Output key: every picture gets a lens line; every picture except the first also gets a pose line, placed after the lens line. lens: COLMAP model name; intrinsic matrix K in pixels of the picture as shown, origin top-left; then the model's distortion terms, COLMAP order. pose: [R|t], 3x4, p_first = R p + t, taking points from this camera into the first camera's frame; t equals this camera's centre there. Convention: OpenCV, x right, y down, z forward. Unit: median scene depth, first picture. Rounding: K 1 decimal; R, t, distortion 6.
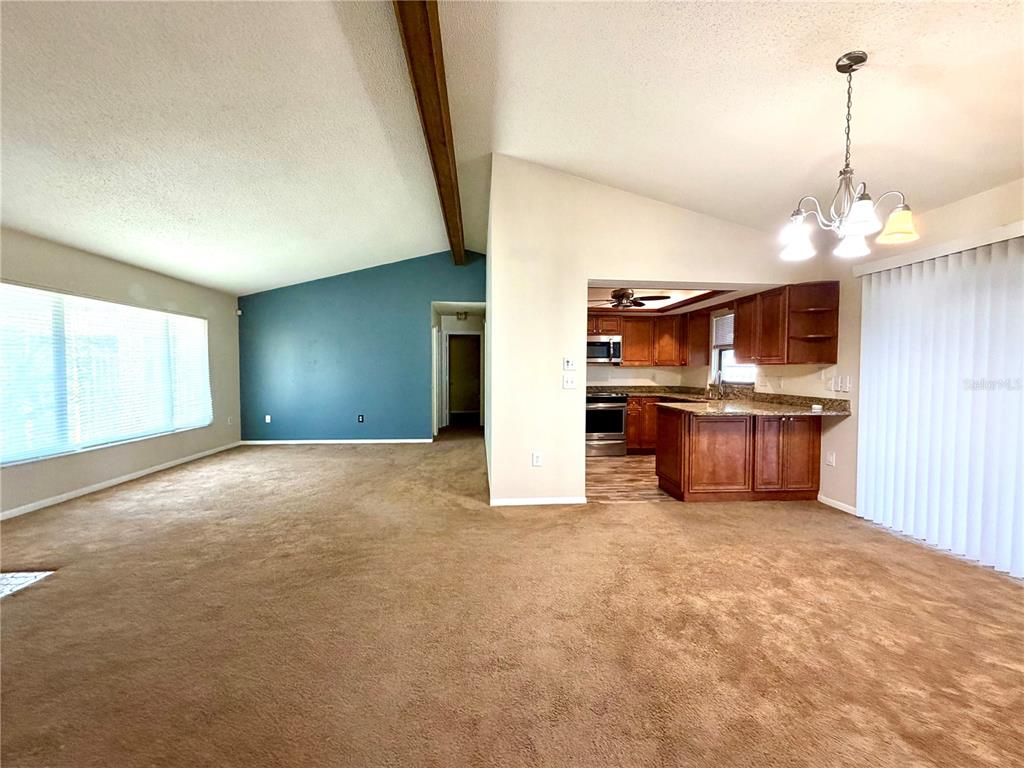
lens RADIAL K [[411.7, 0, 512.0], [0, 411.7, 384.0], [0, 0, 1]] dist [0.014287, 0.000112]
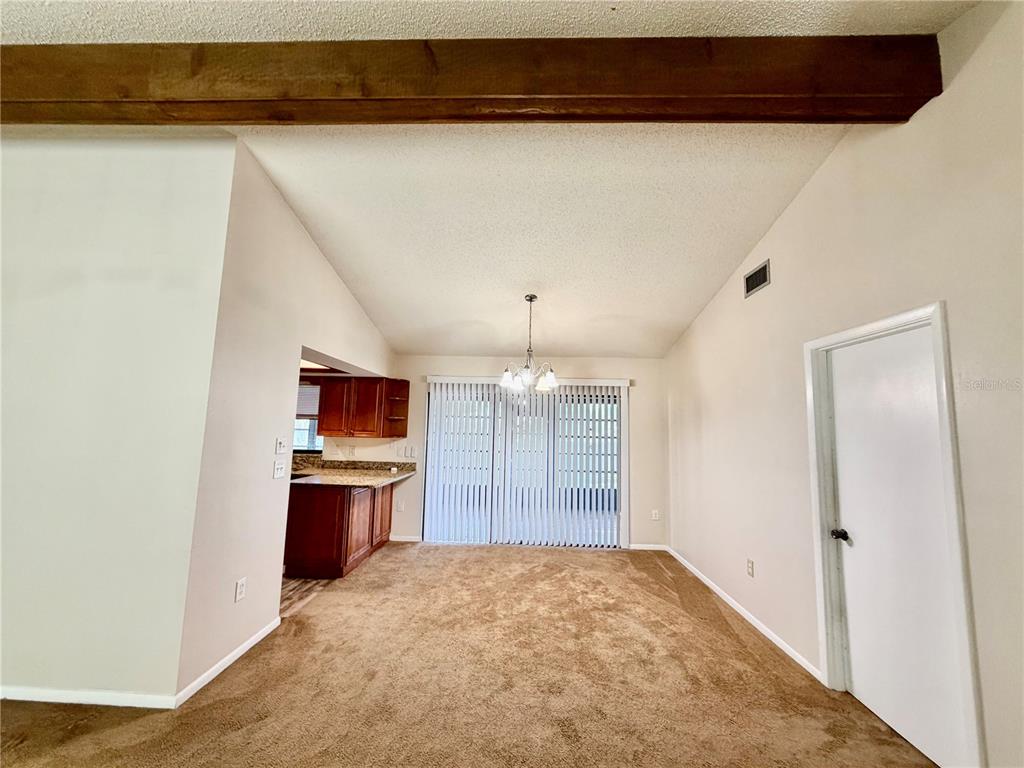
lens RADIAL K [[411.7, 0, 512.0], [0, 411.7, 384.0], [0, 0, 1]] dist [0.014287, 0.000112]
pose [[0.116928, 0.103605, 0.987722, -0.585789], [0.011085, 0.994346, -0.105612, -0.075540], [-0.993079, 0.023298, 0.115119, 0.452428]]
